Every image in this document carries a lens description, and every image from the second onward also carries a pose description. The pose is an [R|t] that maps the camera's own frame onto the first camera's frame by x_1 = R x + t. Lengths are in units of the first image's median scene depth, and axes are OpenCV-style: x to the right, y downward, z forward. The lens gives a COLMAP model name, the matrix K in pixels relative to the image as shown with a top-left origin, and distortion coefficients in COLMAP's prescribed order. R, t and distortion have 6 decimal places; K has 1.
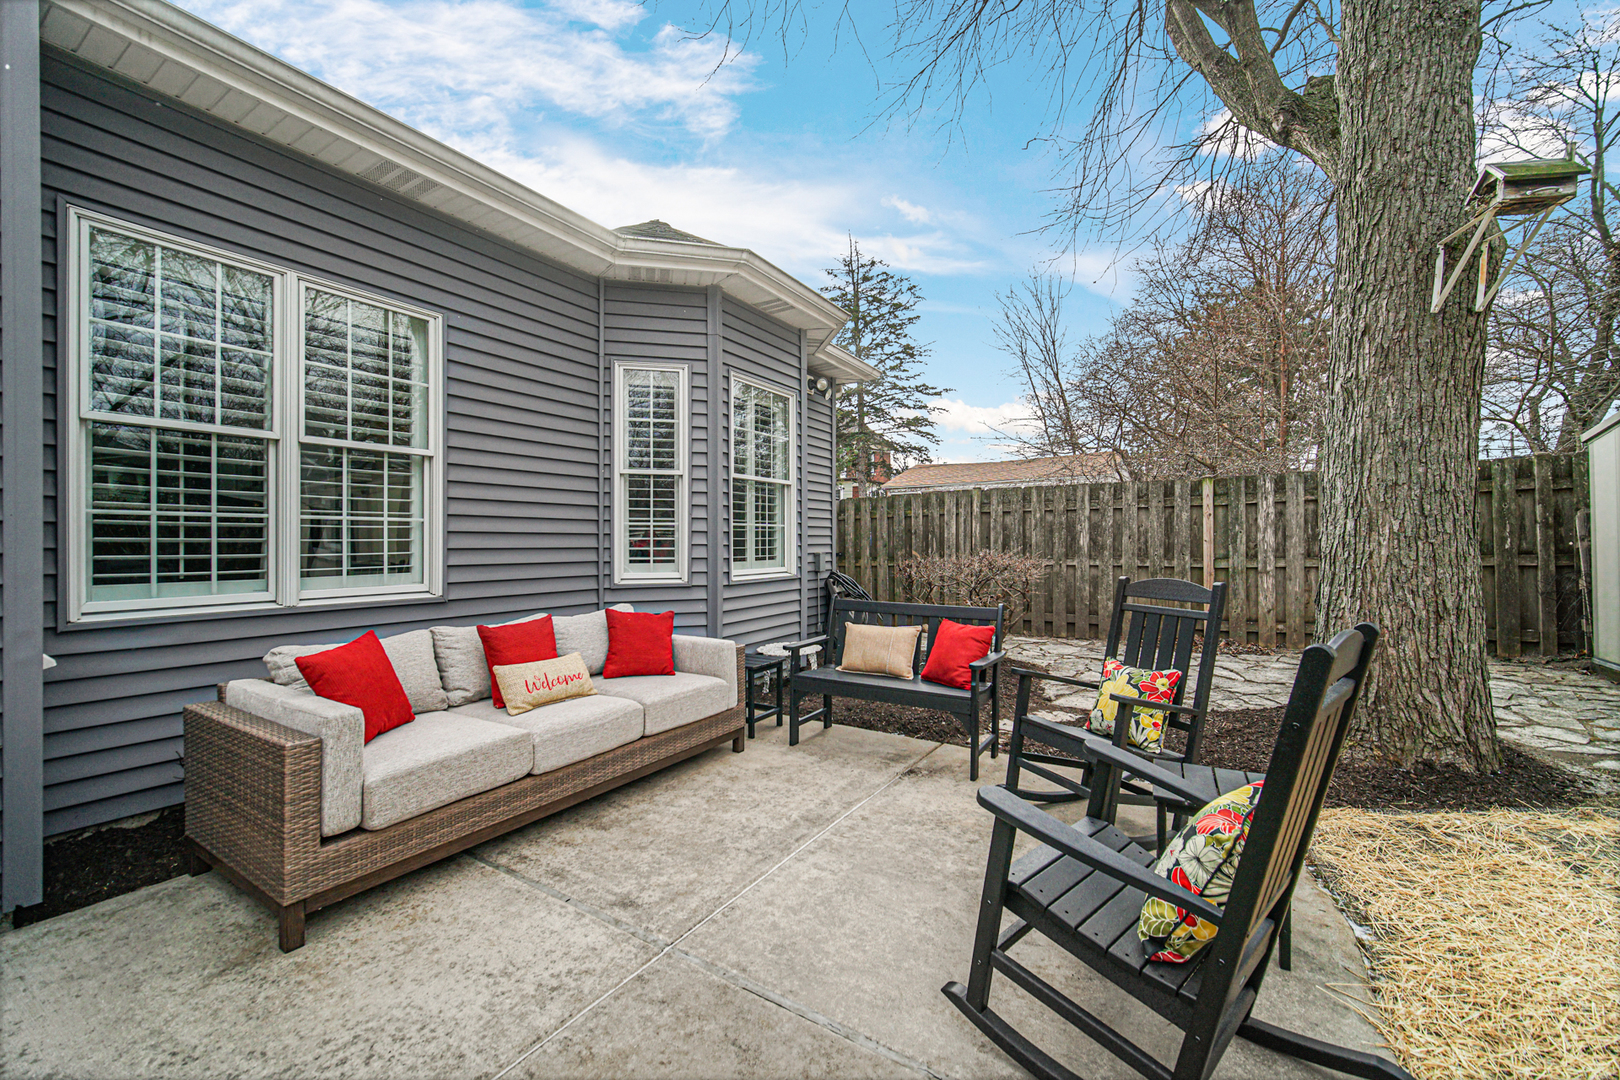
lens RADIAL K [[653.6, 0, 804.5], [0, 653.6, 539.8], [0, 0, 1]] dist [-0.000170, 0.000370]
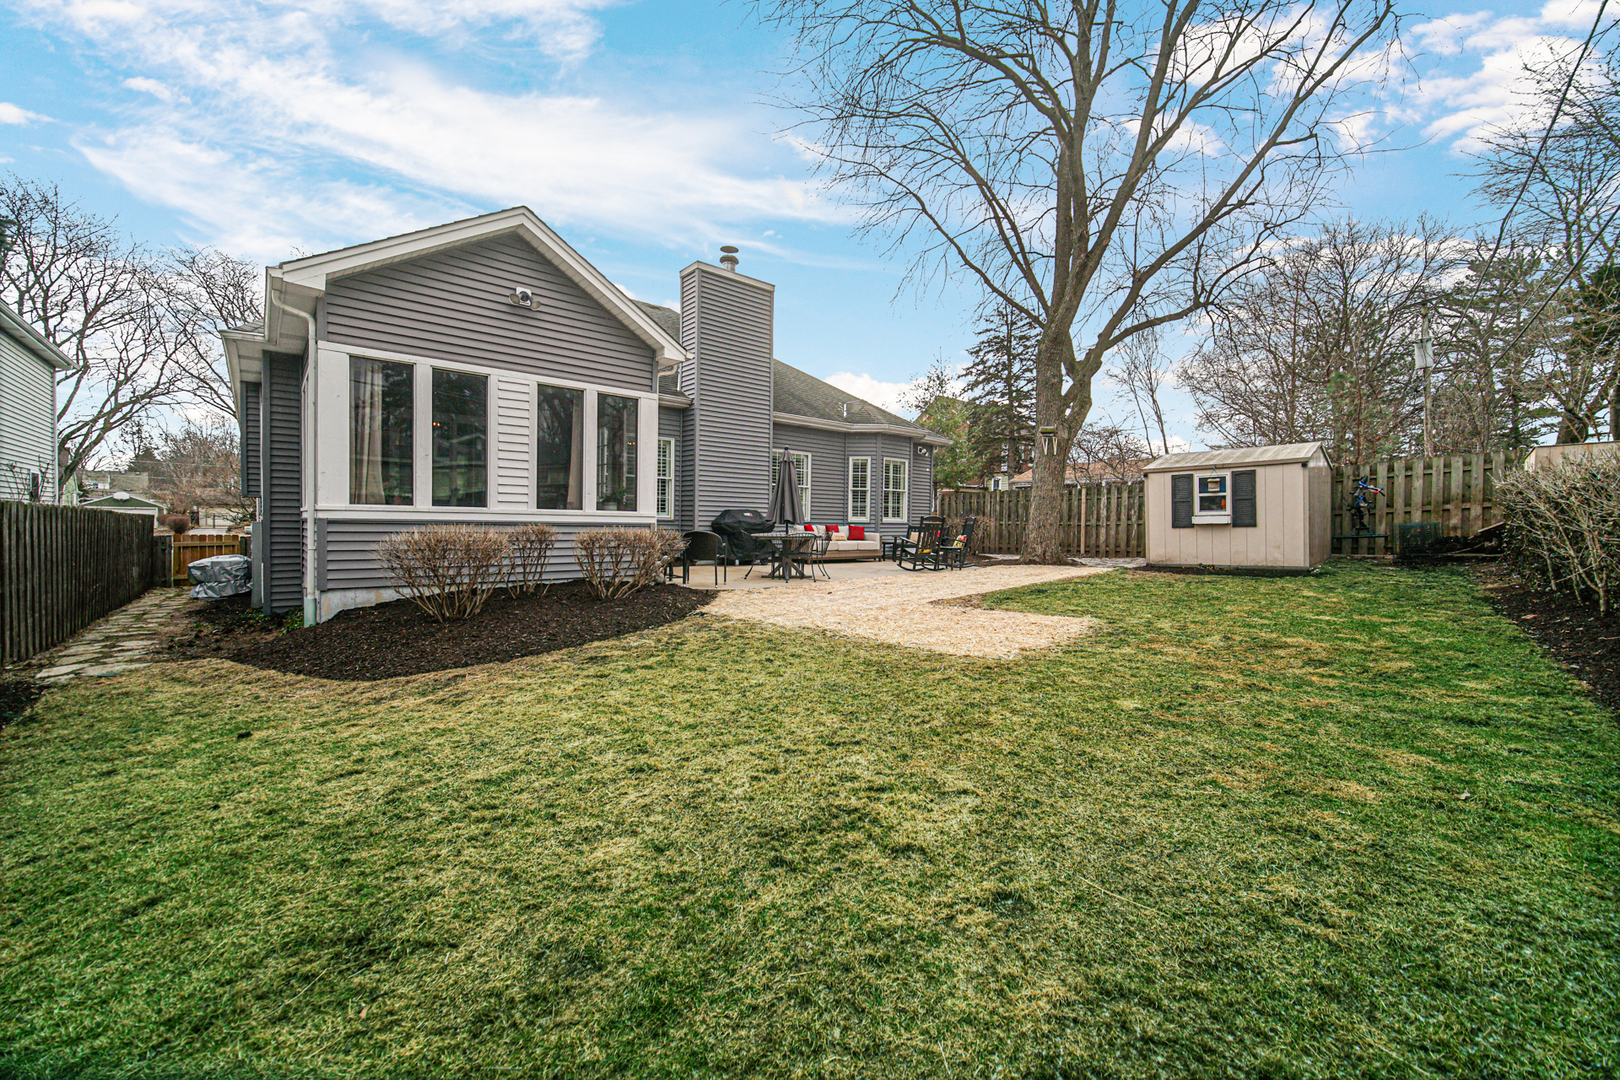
lens RADIAL K [[653.6, 0, 808.9], [0, 653.6, 537.8], [0, 0, 1]] dist [-0.000170, 0.000370]
pose [[0.956585, 0.023647, -0.290494, 0.371606], [-0.016613, 0.999507, 0.026657, 0.045958], [0.290981, -0.020674, 0.956506, -1.708575]]
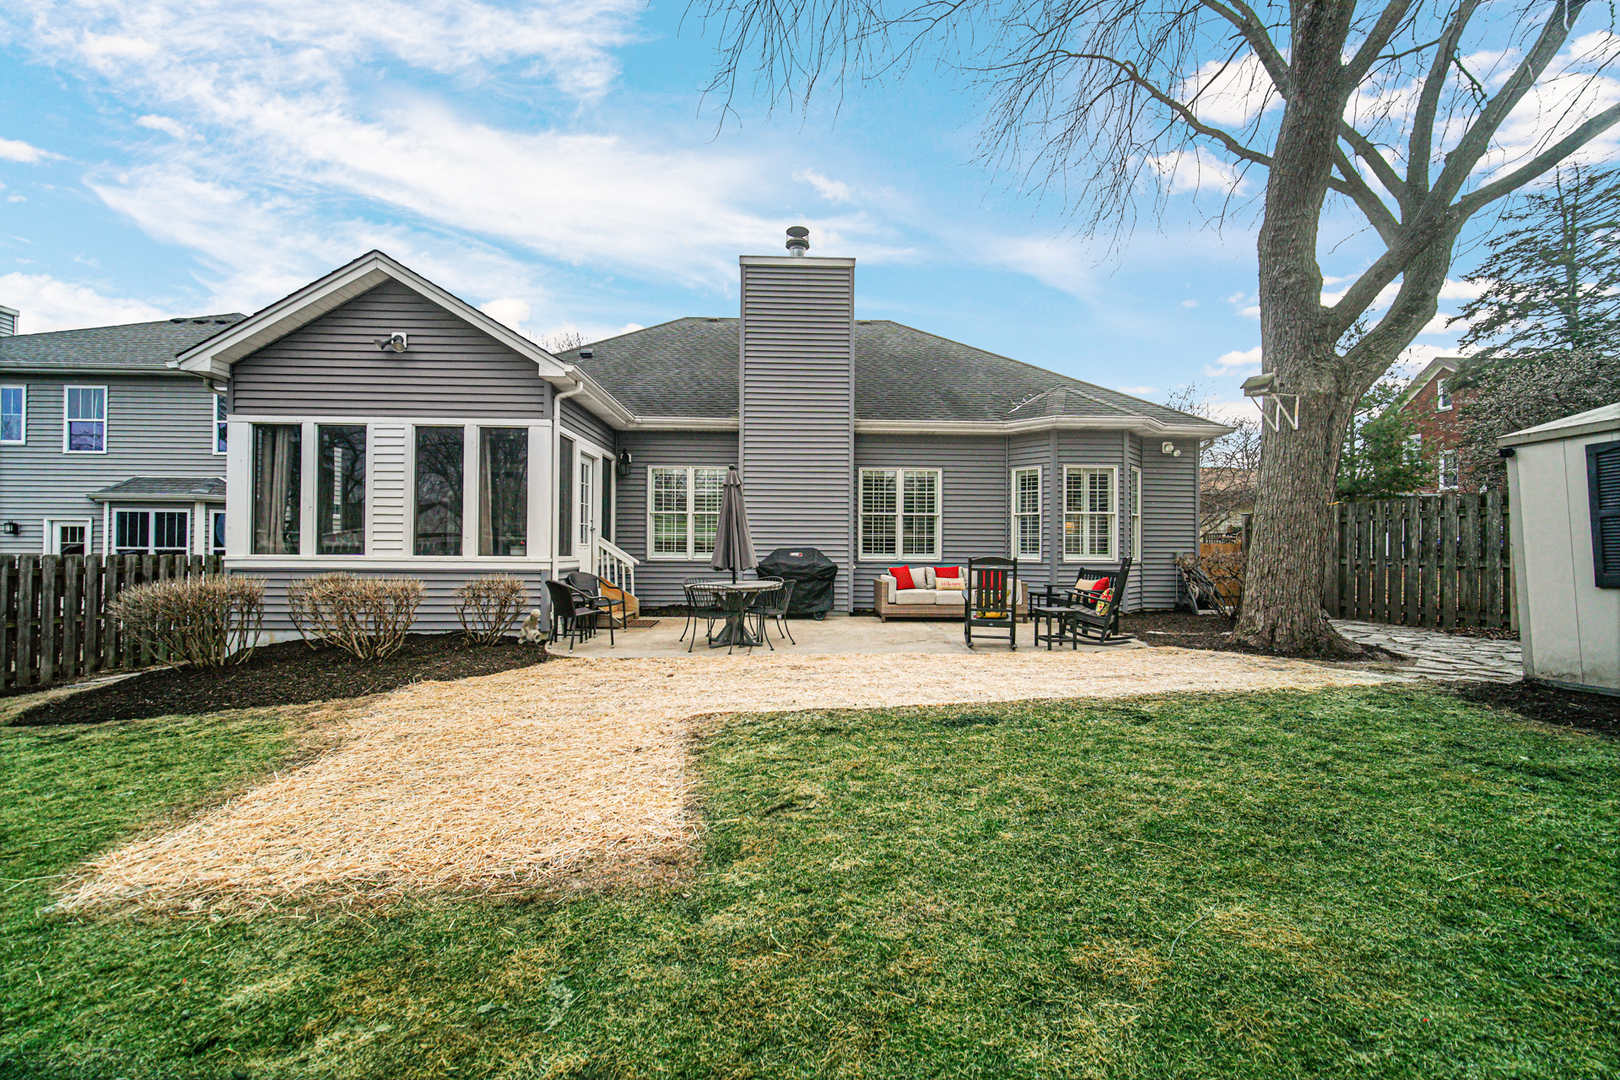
lens RADIAL K [[653.6, 0, 803.2], [0, 653.6, 534.0], [0, 0, 1]] dist [-0.000170, 0.000370]
pose [[0.557332, -0.012055, -0.830202, 0.924665], [-0.004789, 0.999831, -0.017732, 0.009728], [0.830276, 0.013858, 0.557180, -0.701601]]
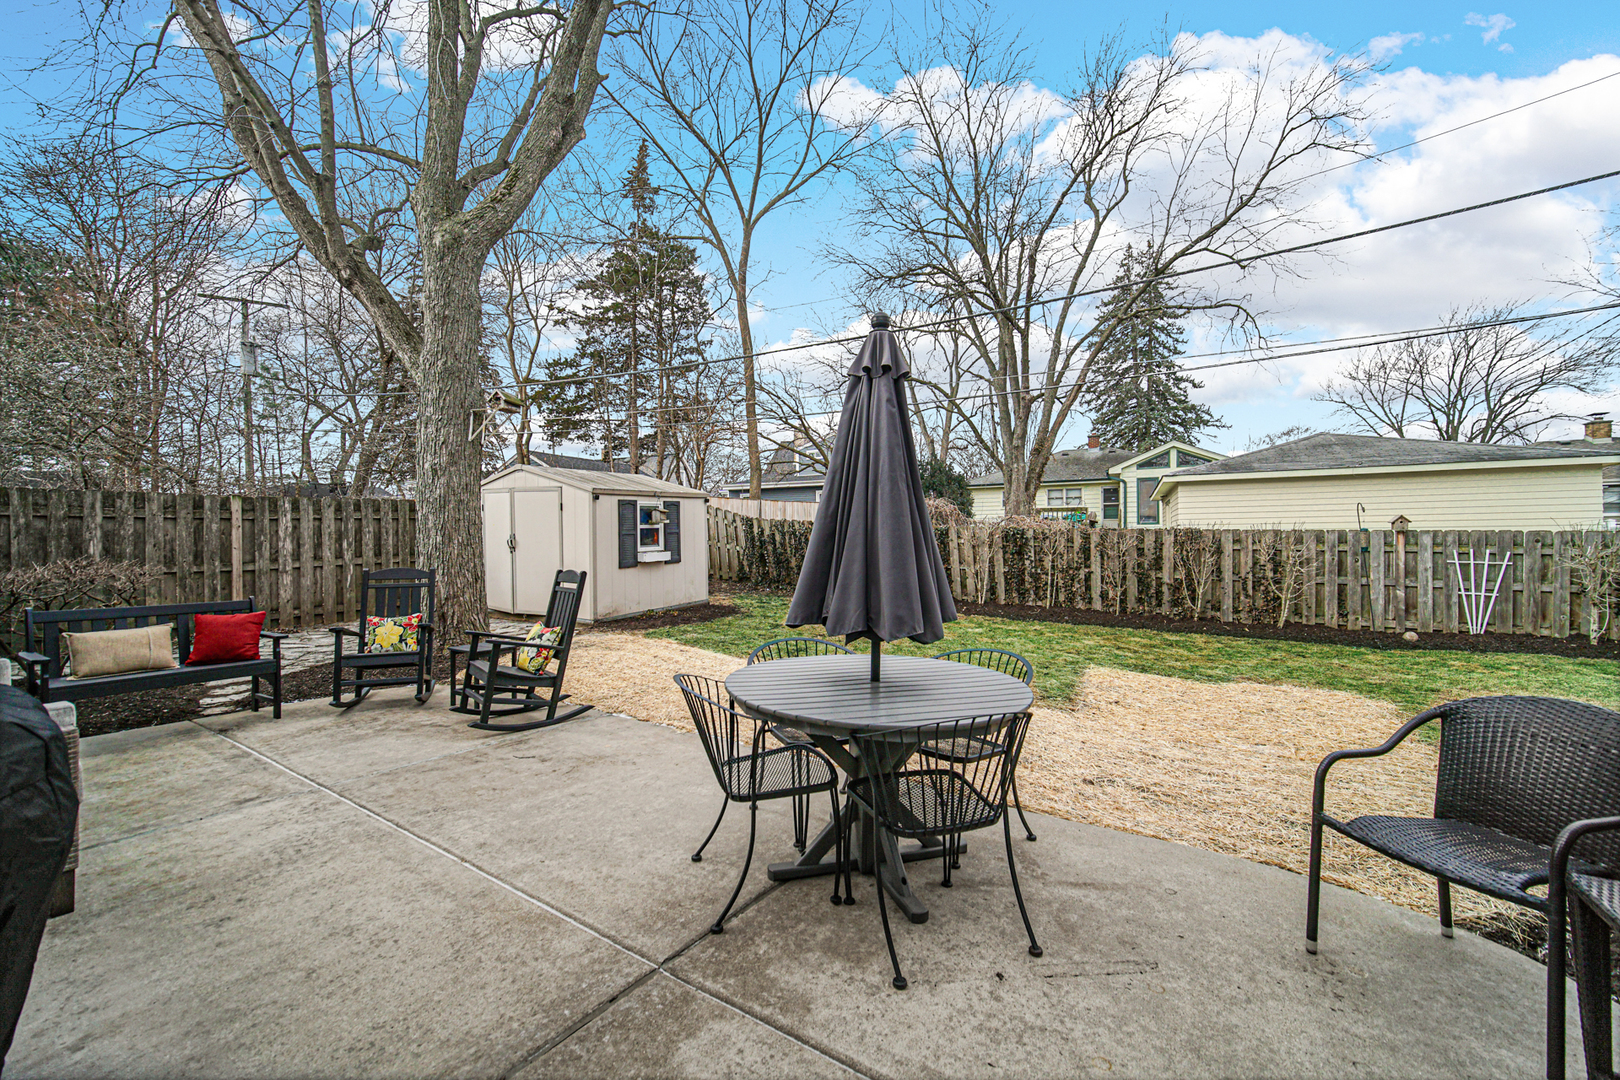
lens RADIAL K [[653.6, 0, 817.8], [0, 653.6, 542.4], [0, 0, 1]] dist [-0.000170, 0.000370]
pose [[0.028785, 0.001090, 0.999585, -0.584258], [0.006234, 0.999980, -0.001270, -0.001129], [-0.999566, 0.006268, 0.028778, -0.106293]]
